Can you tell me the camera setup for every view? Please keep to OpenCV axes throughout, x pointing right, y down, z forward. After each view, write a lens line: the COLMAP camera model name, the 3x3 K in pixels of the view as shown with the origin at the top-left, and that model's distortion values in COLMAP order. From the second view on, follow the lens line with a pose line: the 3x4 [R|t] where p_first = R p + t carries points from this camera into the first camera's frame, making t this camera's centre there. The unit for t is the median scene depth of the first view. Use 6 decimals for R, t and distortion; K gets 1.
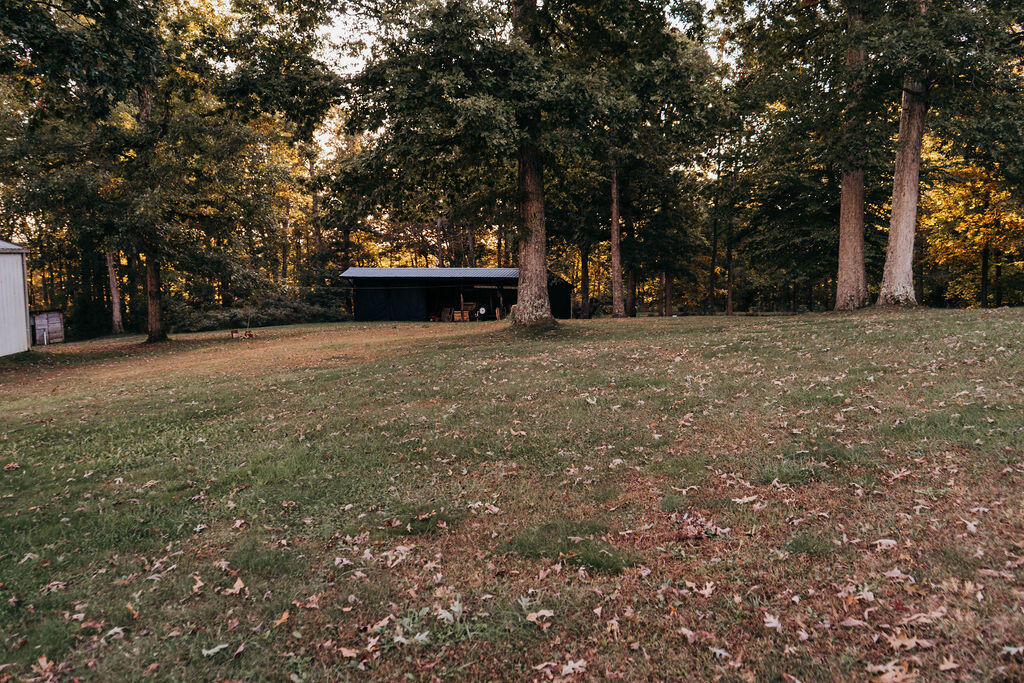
lens RADIAL K [[815.6, 0, 512.0], [0, 815.6, 341.5], [0, 0, 1]] dist [0.006127, 0.002417]
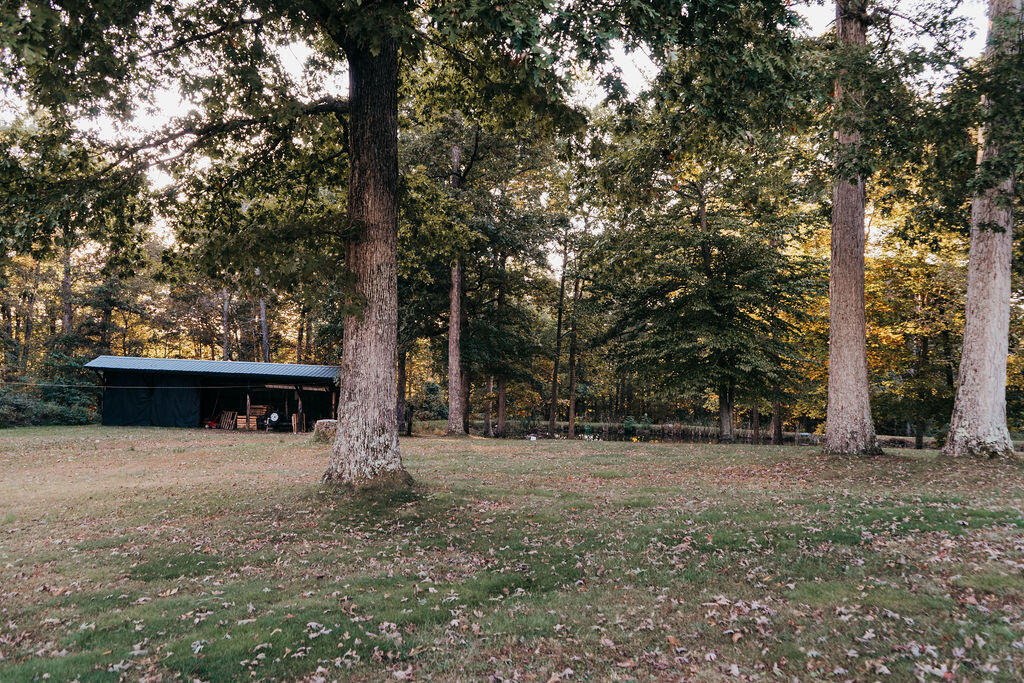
lens RADIAL K [[815.6, 0, 512.0], [0, 815.6, 341.5], [0, 0, 1]] dist [0.006127, 0.002417]
pose [[0.970440, 0.047958, 0.236529, -0.003191], [-0.018867, 0.992134, -0.123752, -0.015299], [-0.240603, 0.115631, 0.963711, 0.156541]]
